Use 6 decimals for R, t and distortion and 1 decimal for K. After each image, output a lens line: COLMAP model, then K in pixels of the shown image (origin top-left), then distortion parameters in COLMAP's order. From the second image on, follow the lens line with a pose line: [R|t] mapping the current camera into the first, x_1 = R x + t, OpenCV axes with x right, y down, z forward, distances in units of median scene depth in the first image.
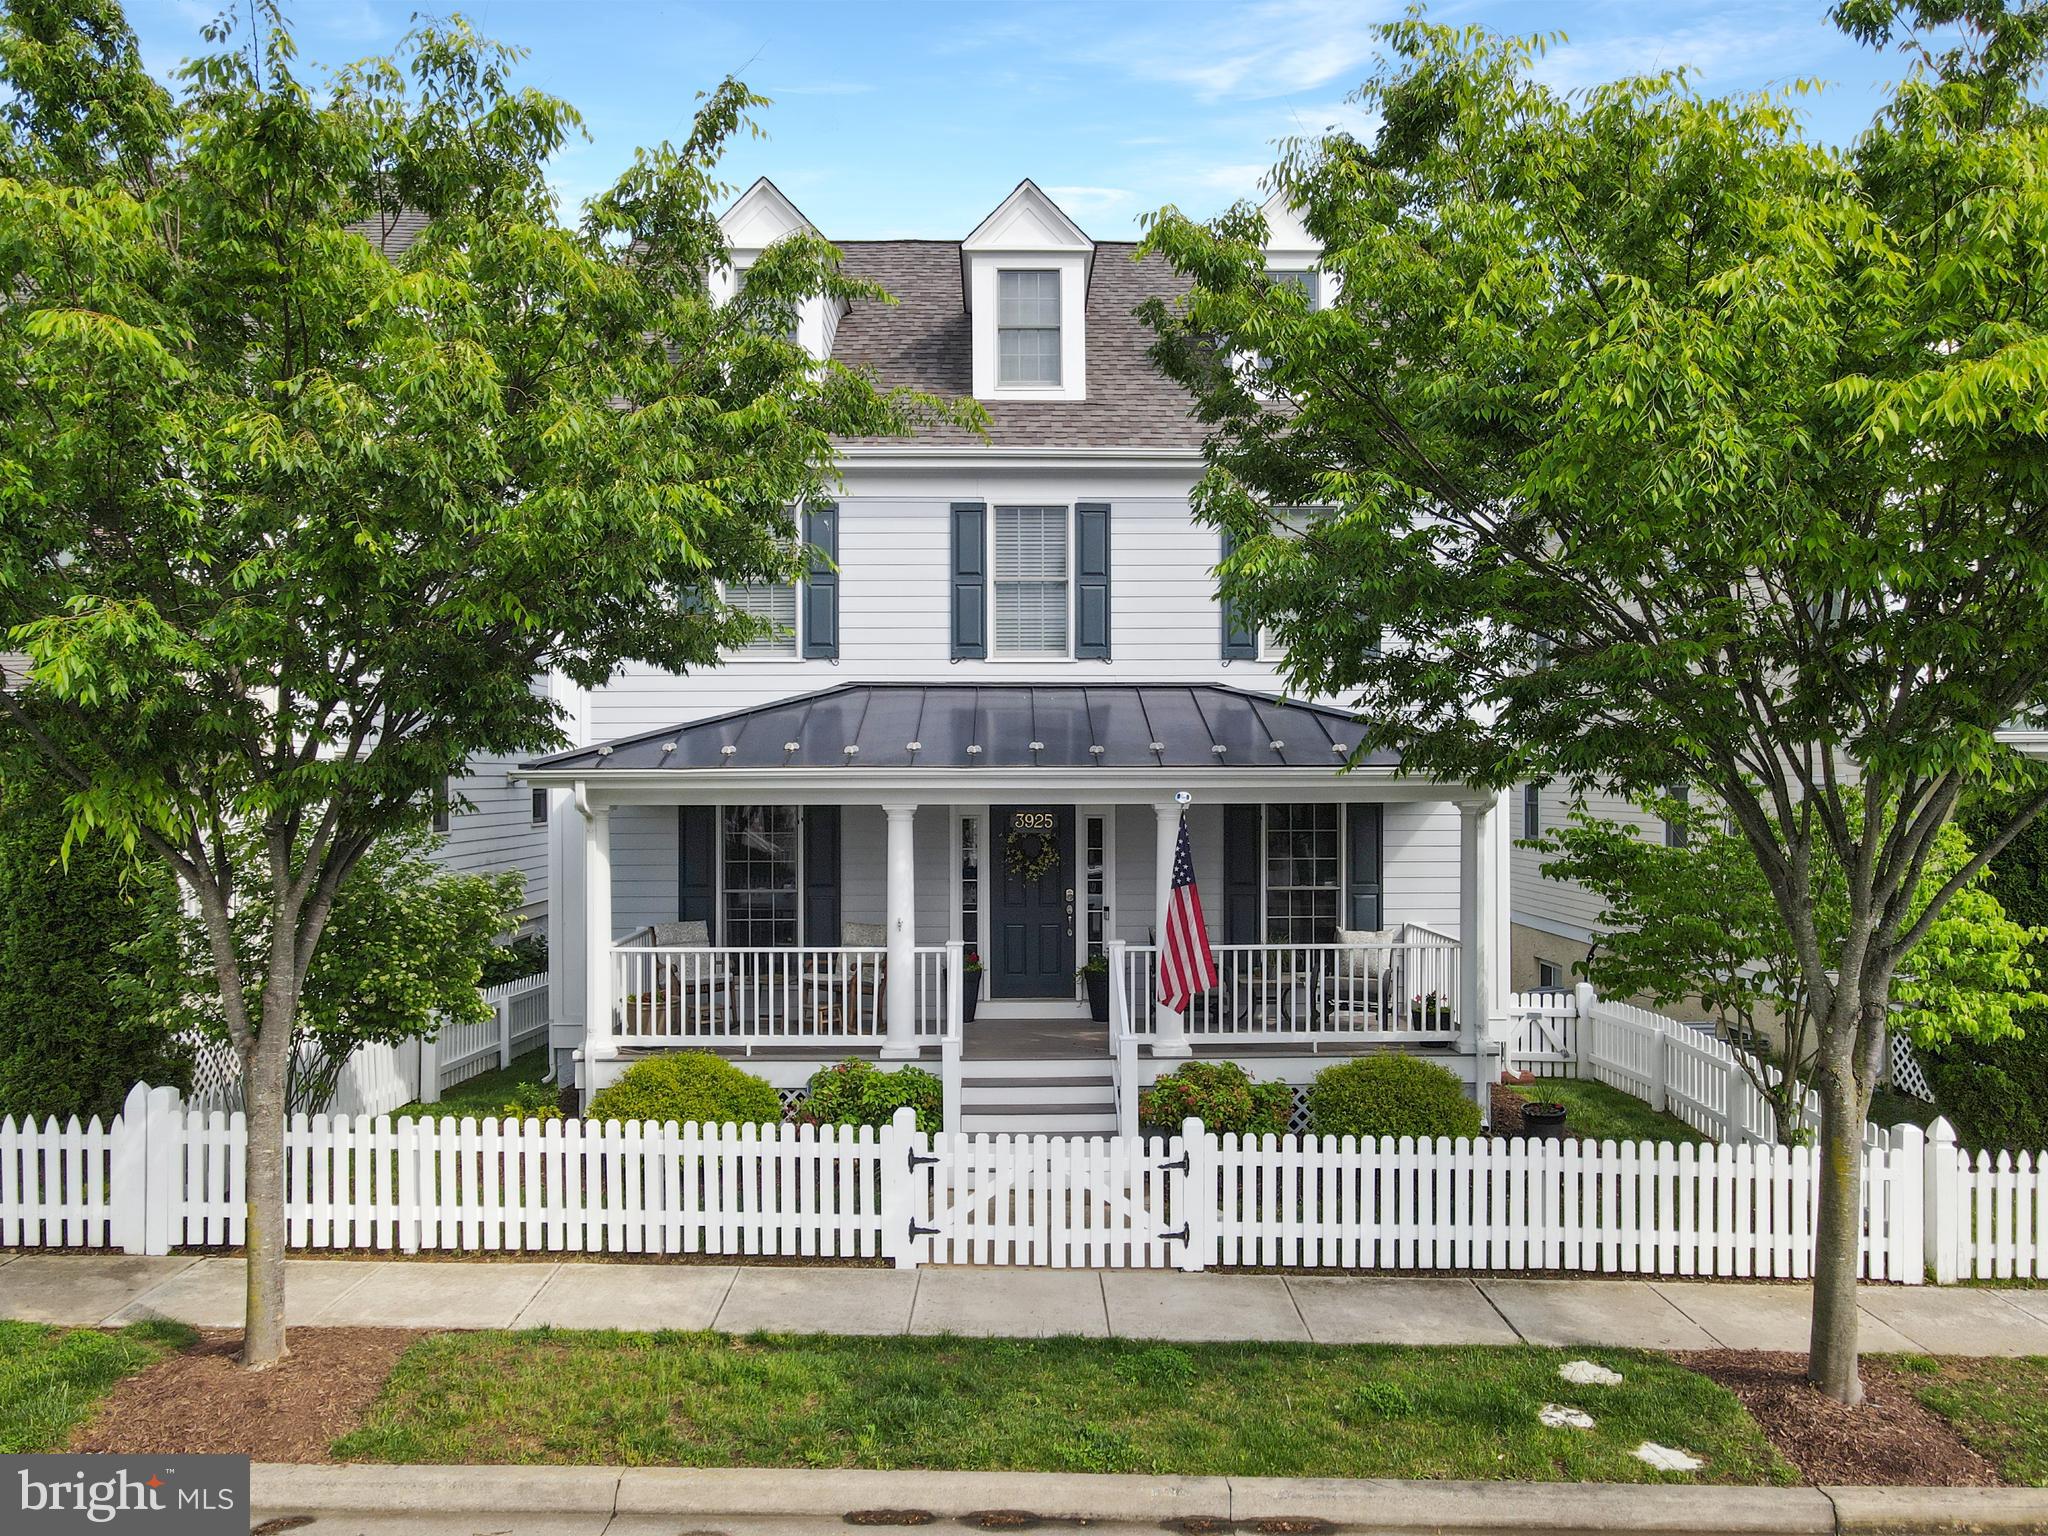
lens RADIAL K [[1492.3, 0, 1024.0], [0, 1492.3, 768.0], [0, 0, 1]] dist [0.006509, 0.004183]
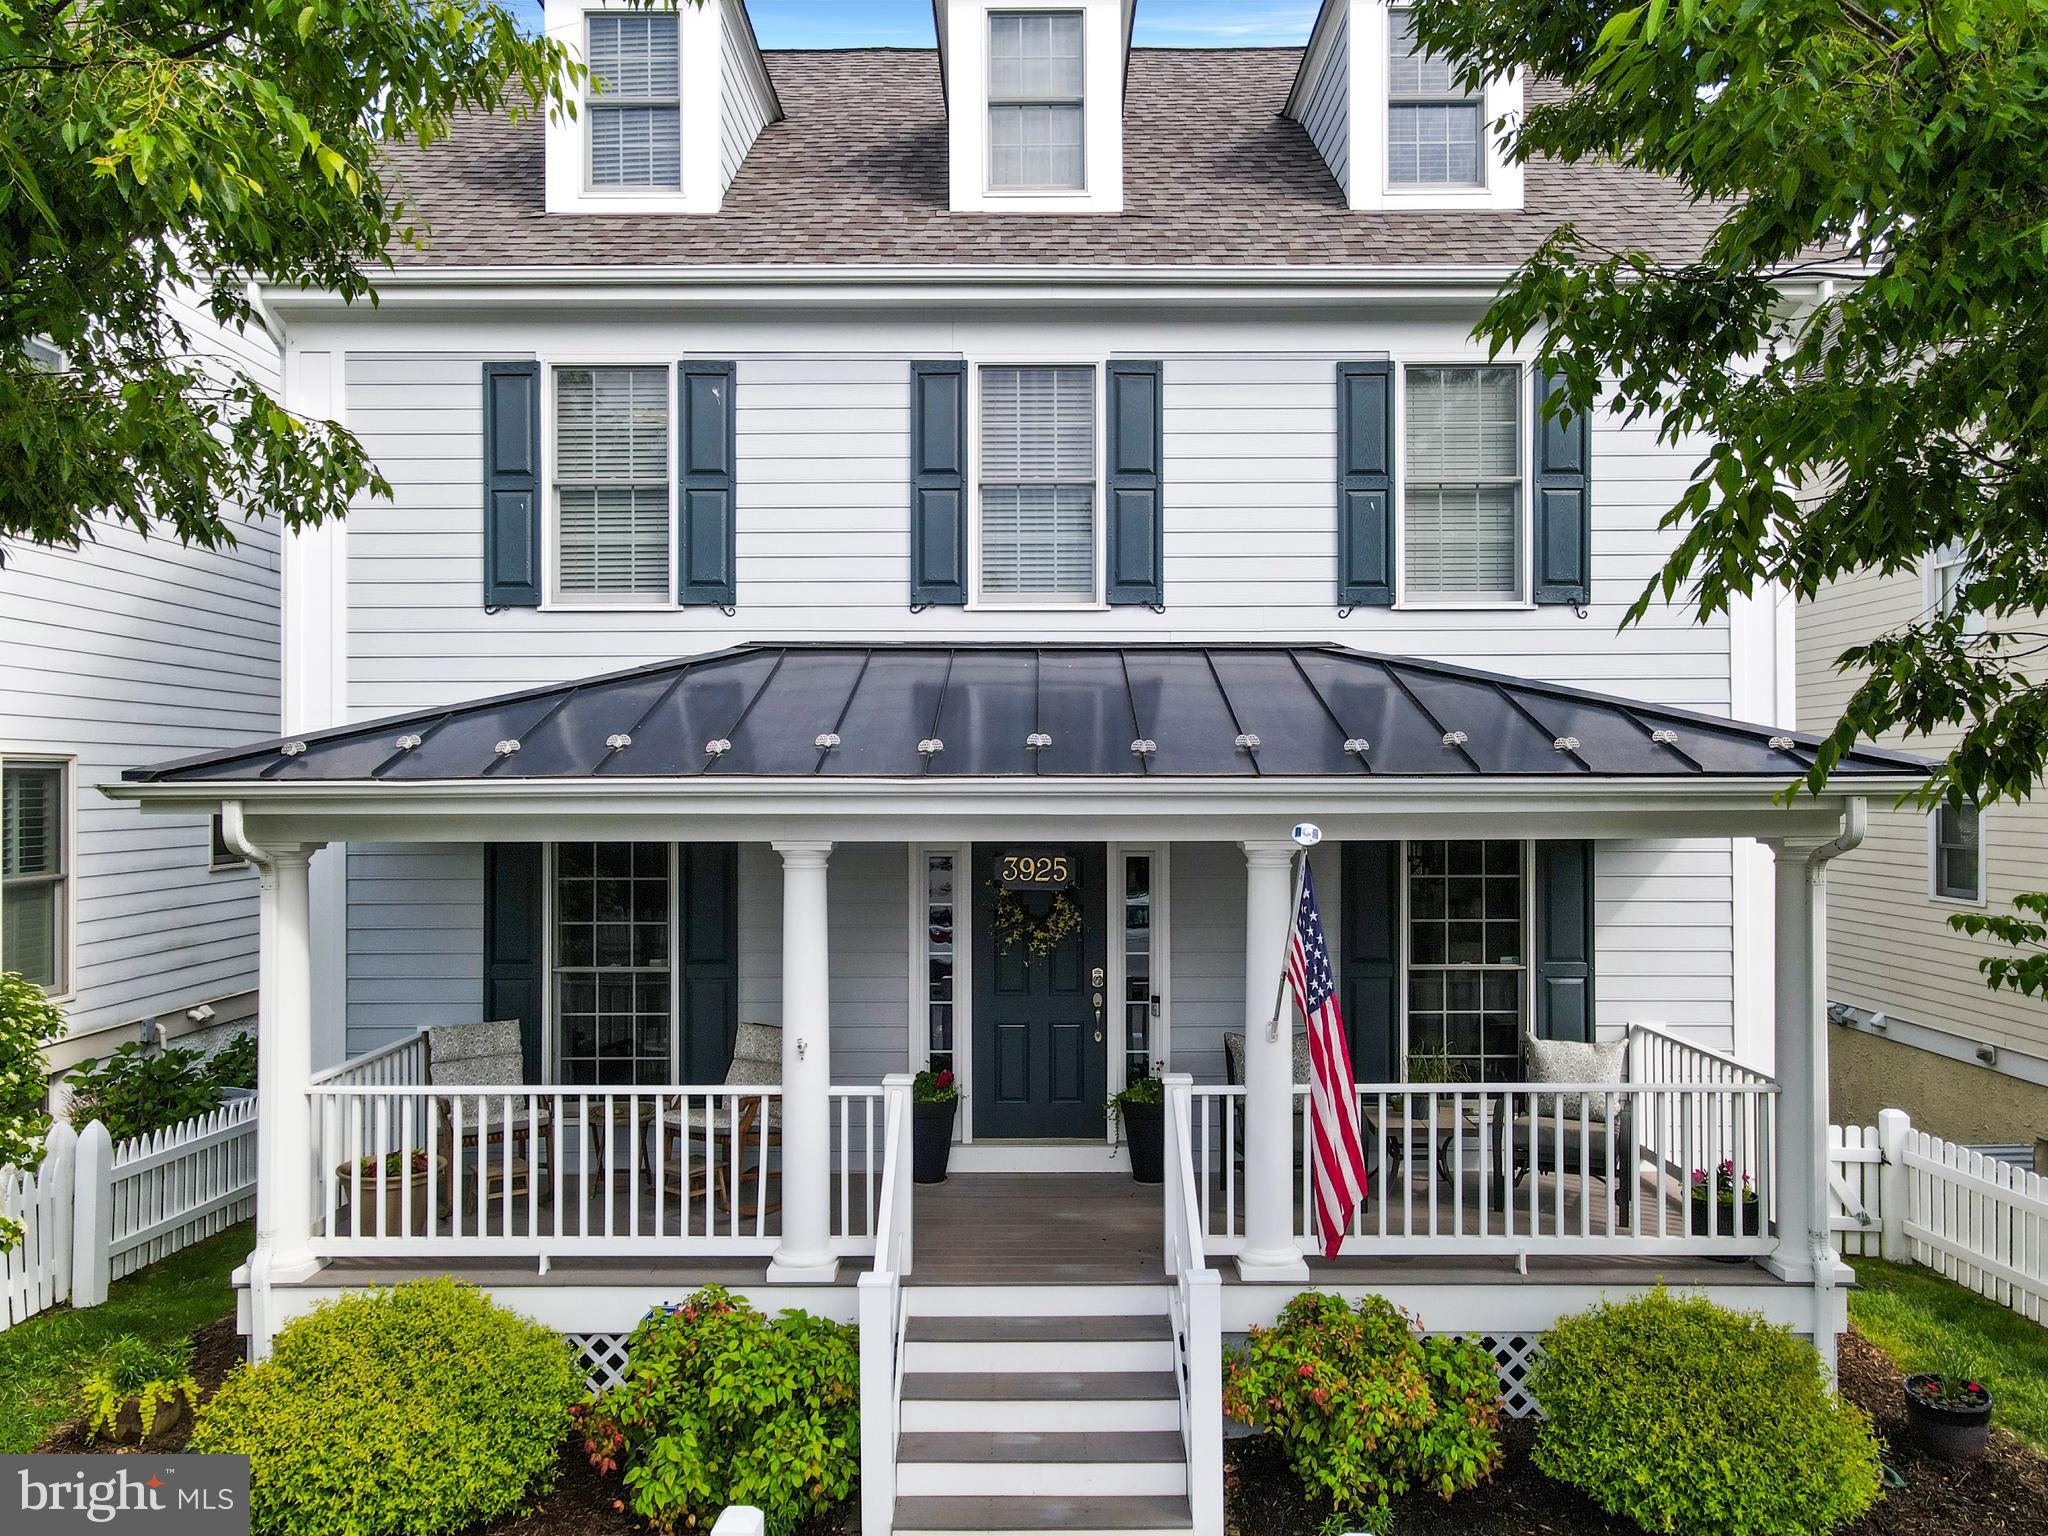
lens RADIAL K [[1492.3, 0, 1024.0], [0, 1492.3, 768.0], [0, 0, 1]] dist [0.006509, 0.004183]
pose [[0.999746, 0.000611, -0.022549, 0.013647], [-0.000704, 0.999991, -0.004094, -0.001377], [0.022547, 0.004109, 0.999737, 0.366140]]
